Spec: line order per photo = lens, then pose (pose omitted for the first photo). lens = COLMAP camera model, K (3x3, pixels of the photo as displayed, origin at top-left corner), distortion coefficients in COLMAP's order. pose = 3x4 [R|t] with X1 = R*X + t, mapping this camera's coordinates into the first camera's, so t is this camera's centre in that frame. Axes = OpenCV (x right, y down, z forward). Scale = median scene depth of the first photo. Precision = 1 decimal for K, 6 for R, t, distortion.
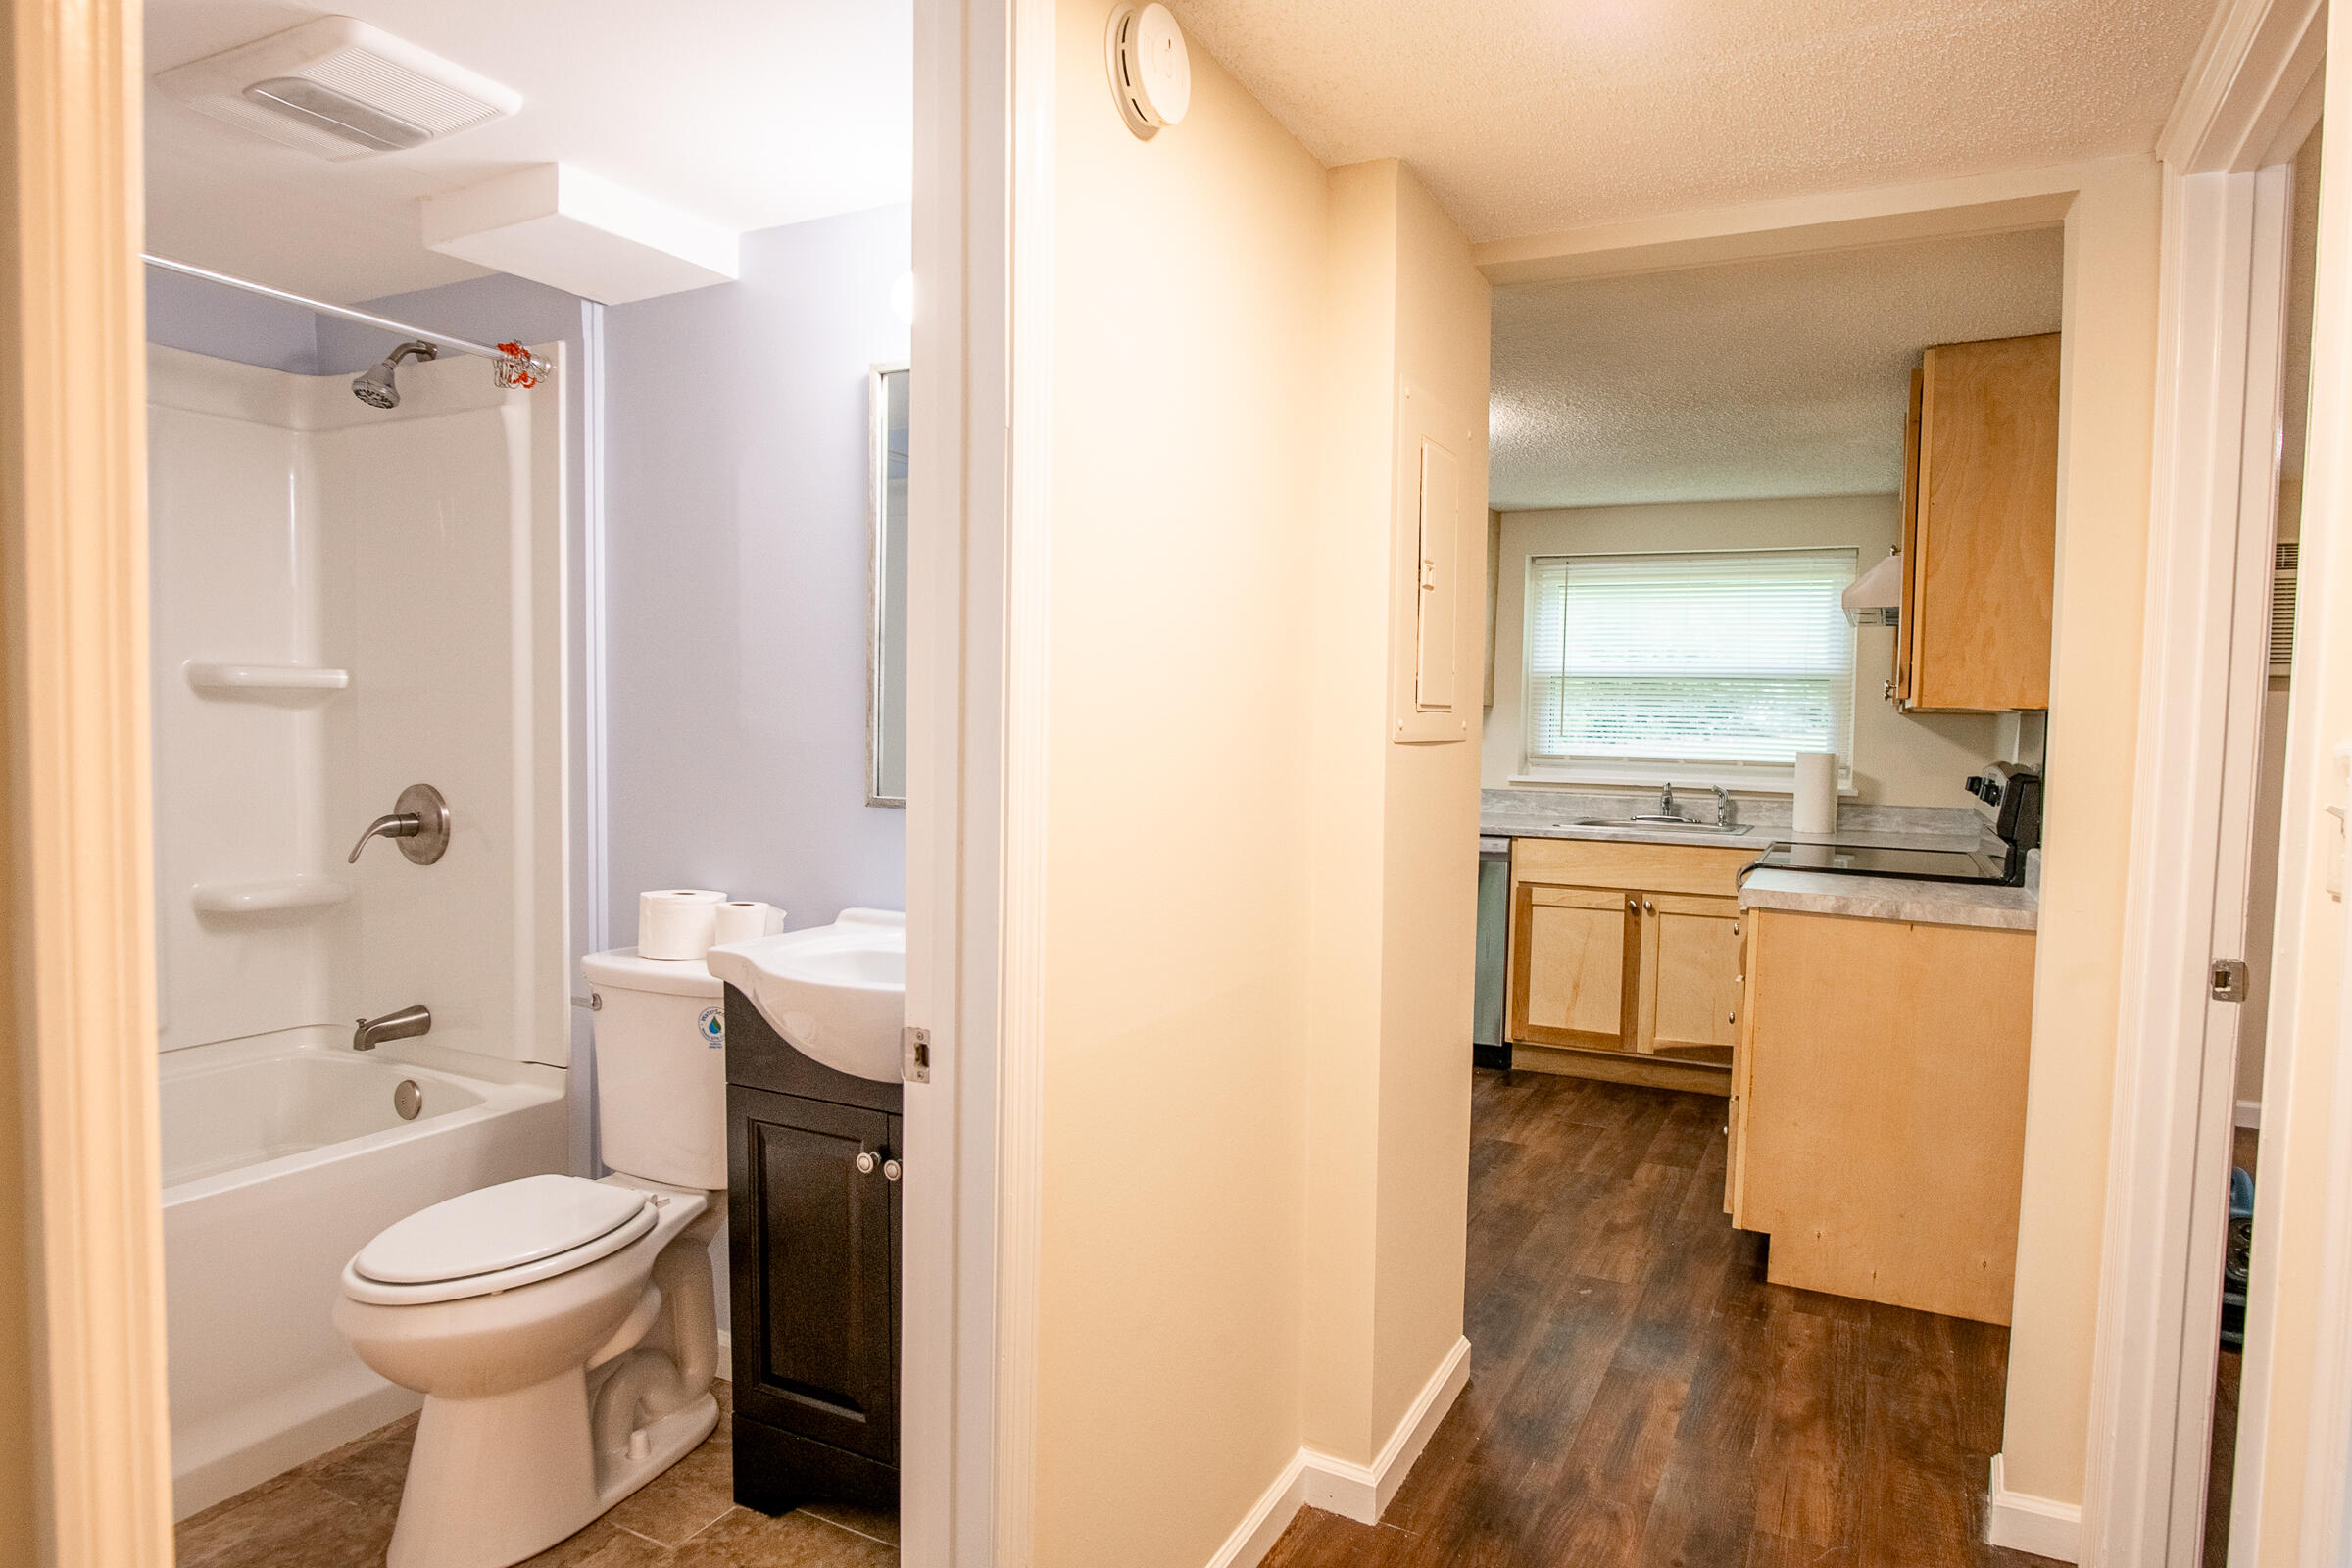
lens RADIAL K [[1316.4, 0, 1176.0], [0, 1316.4, 784.0], [0, 0, 1]] dist [-0.043931, 0.020489]
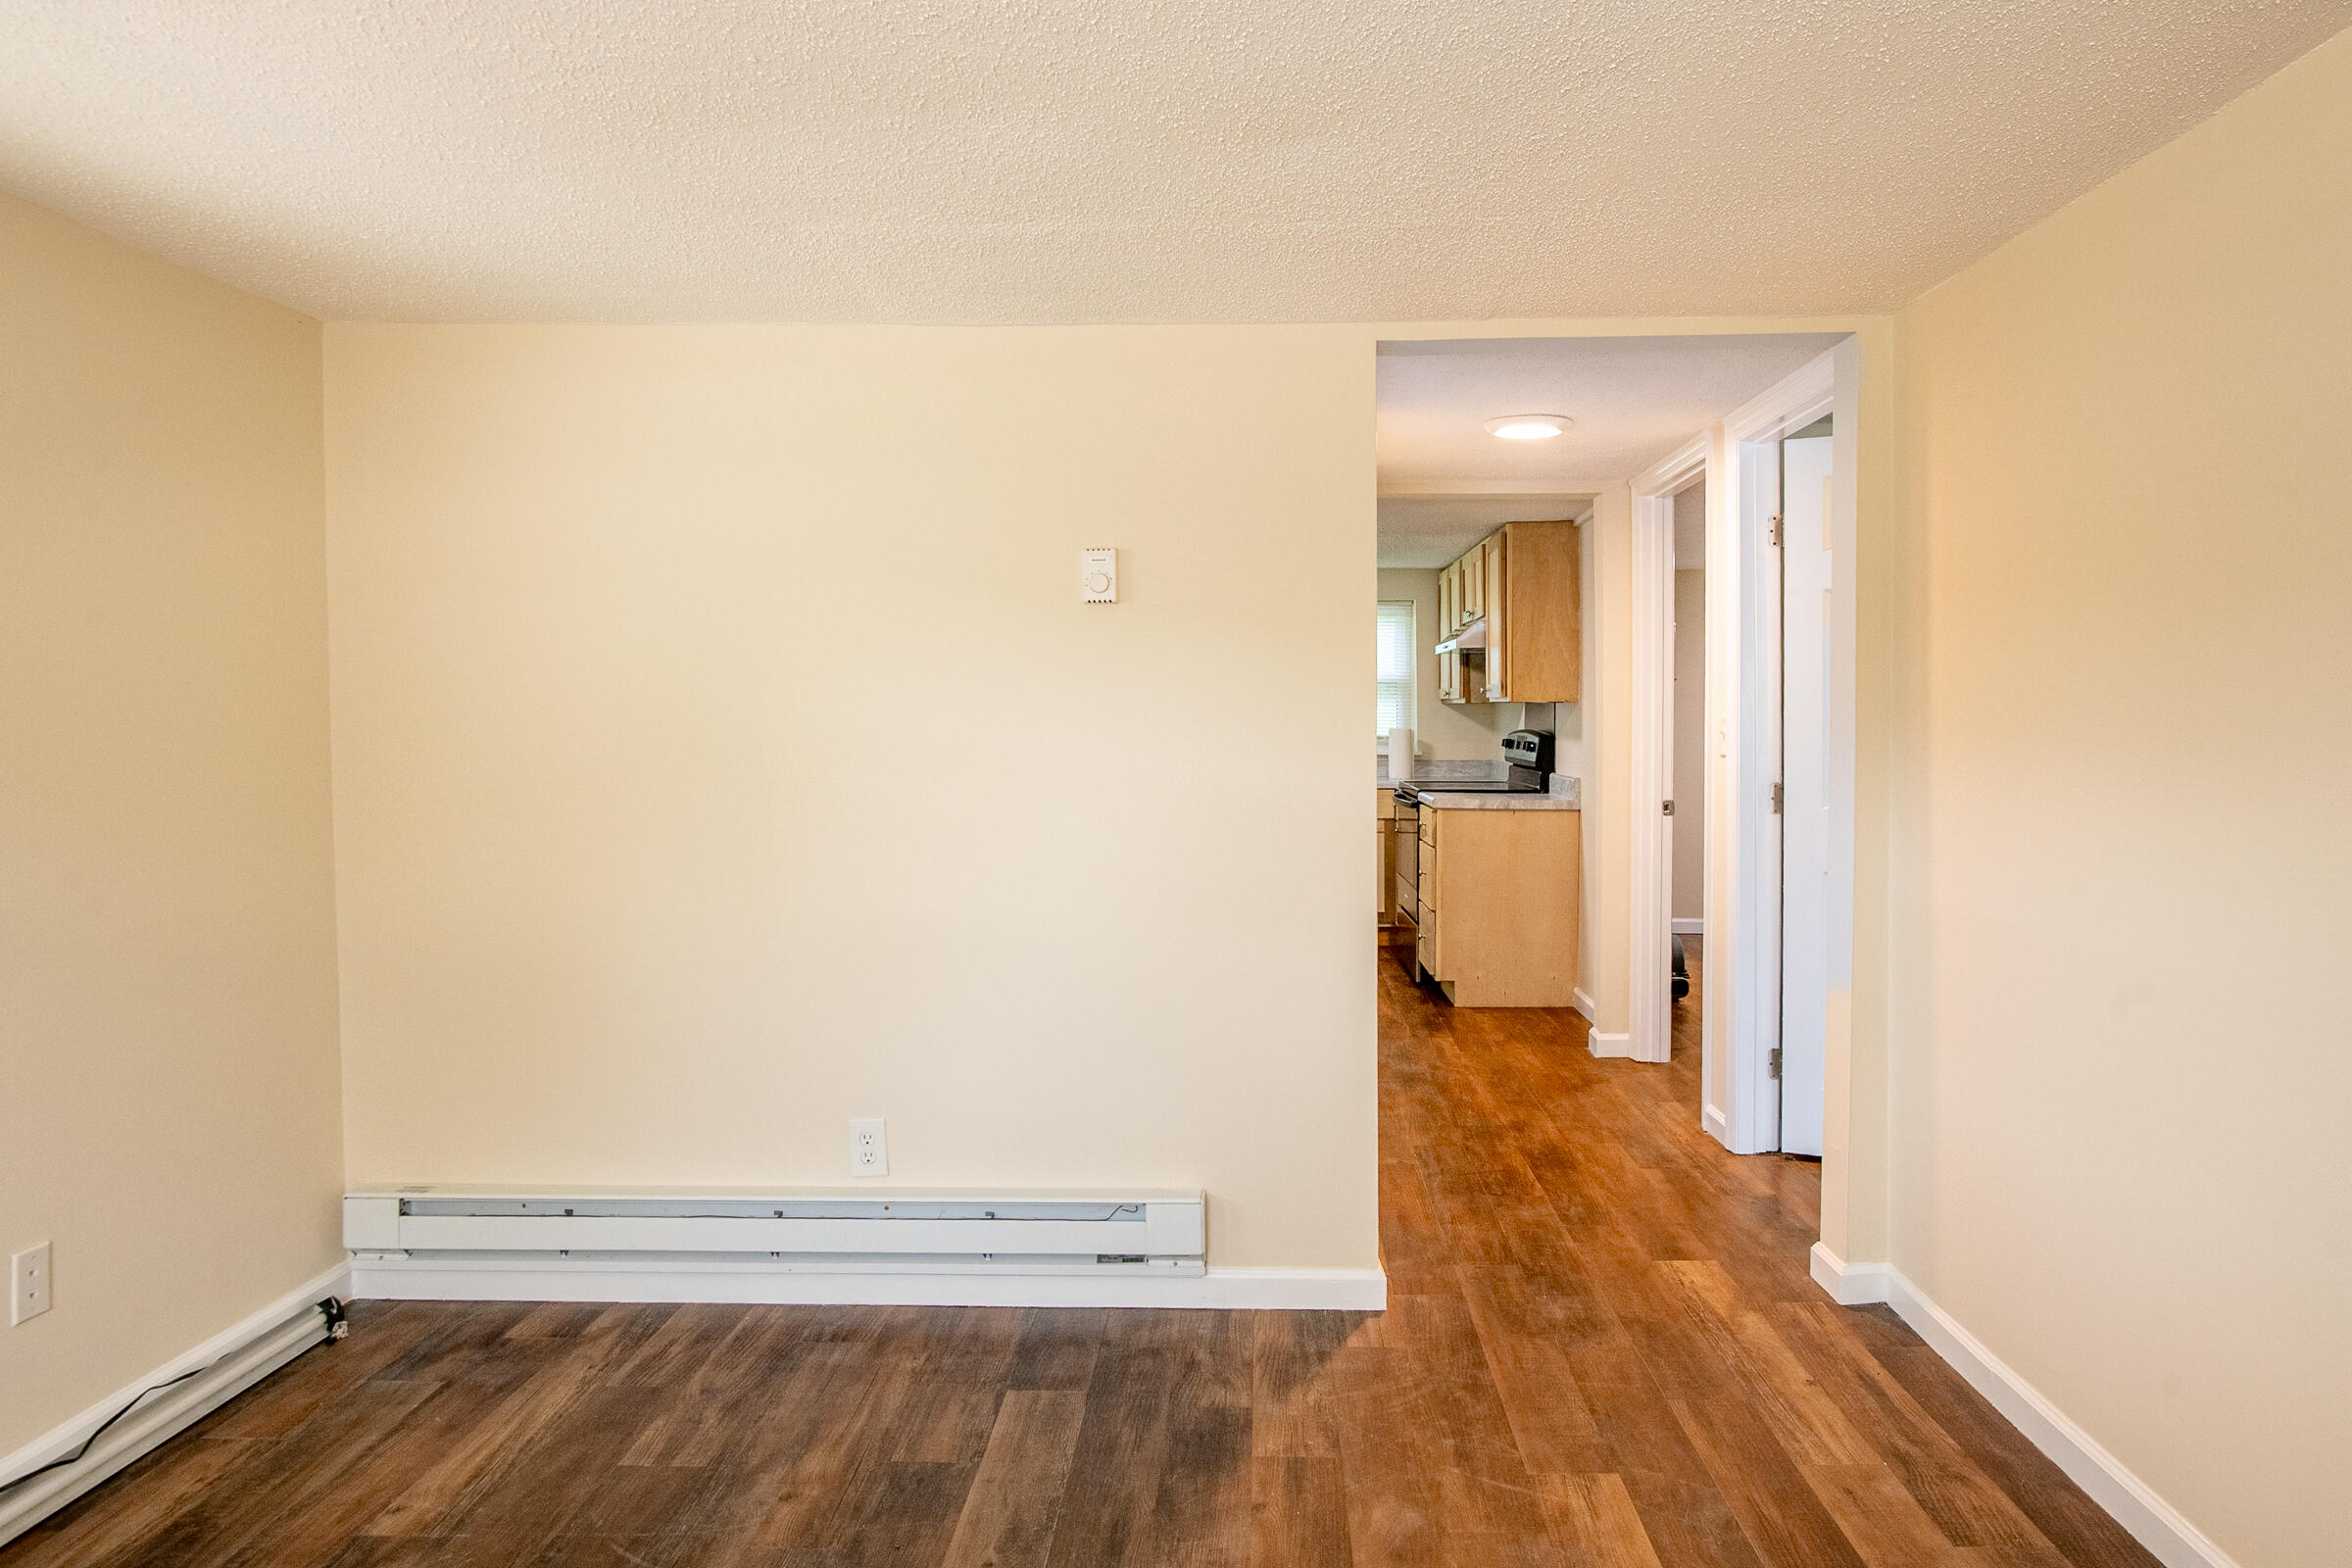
lens RADIAL K [[1369.7, 0, 1176.0], [0, 1369.7, 784.0], [0, 0, 1]] dist [-0.022762, 0.000939]
pose [[0.904174, -0.054222, 0.423709, -0.492445], [0.054142, 0.998458, 0.012237, 0.007448], [-0.423719, 0.011876, 0.905716, -0.423679]]
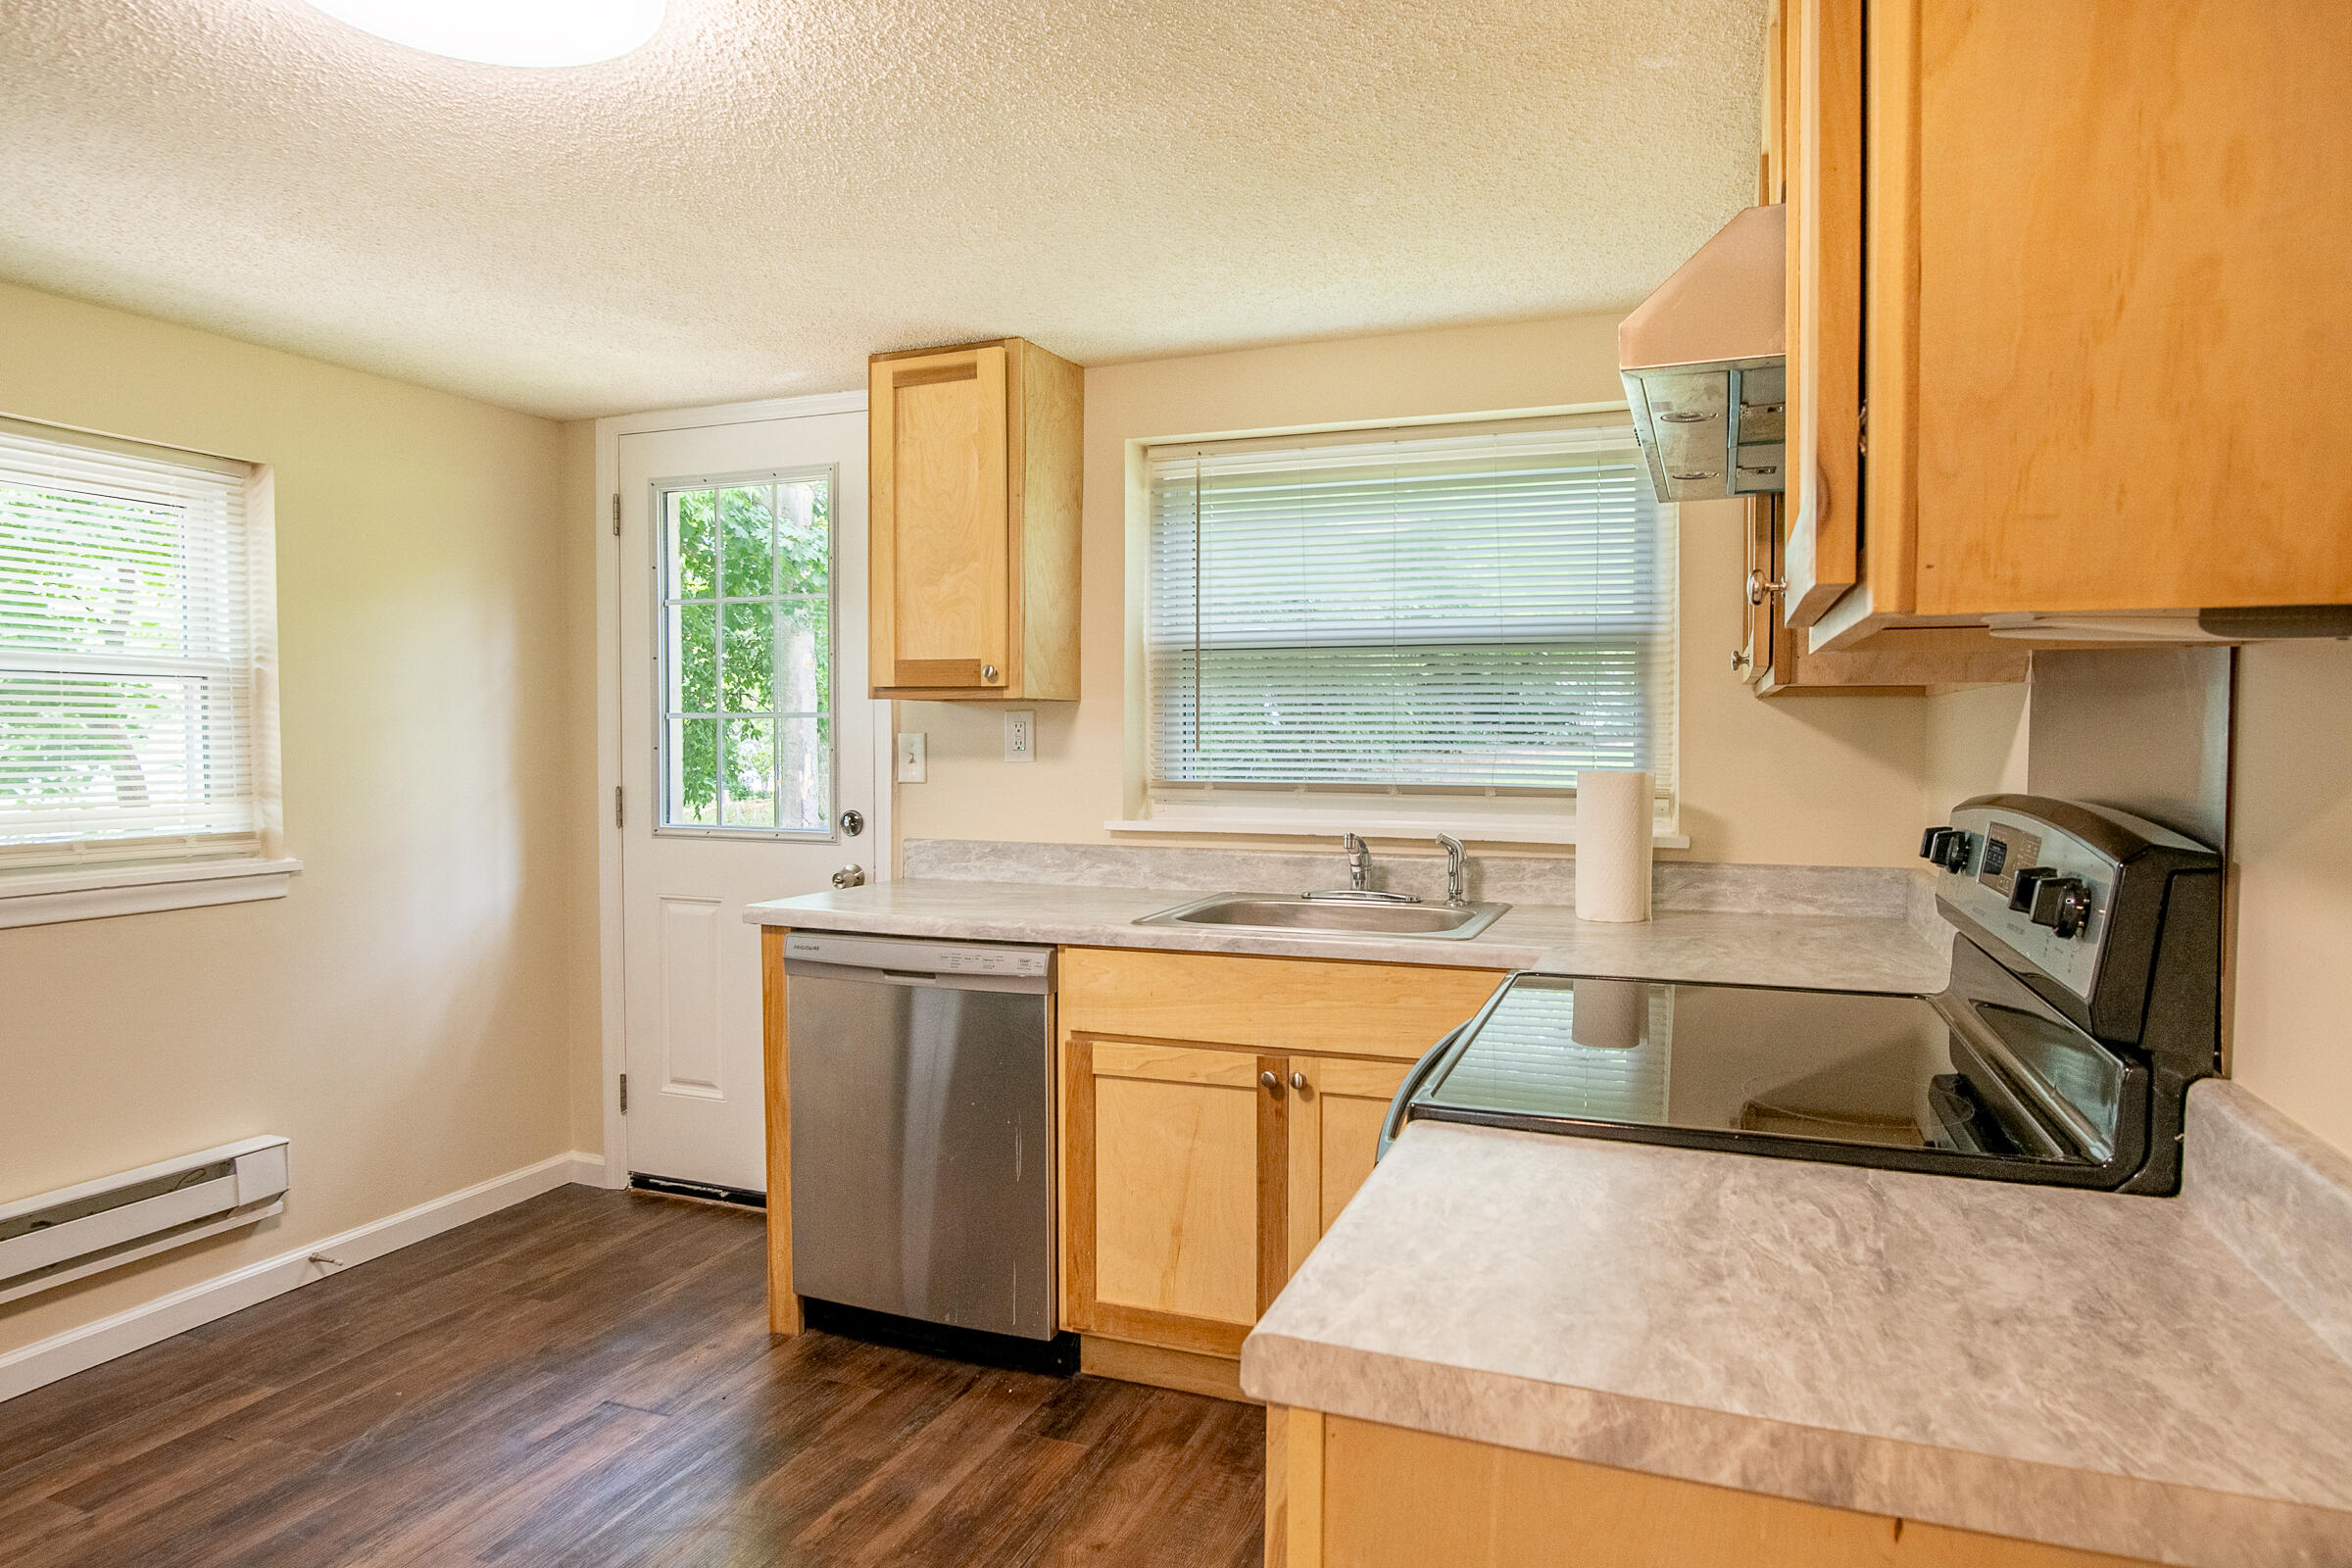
lens RADIAL K [[1316.4, 0, 1176.0], [0, 1316.4, 784.0], [0, 0, 1]] dist [-0.043931, 0.020489]
pose [[0.994120, -0.024590, 0.105452, 0.257994], [0.025879, 0.999606, -0.010874, -0.017981], [-0.105143, 0.013539, 0.994365, 0.486457]]
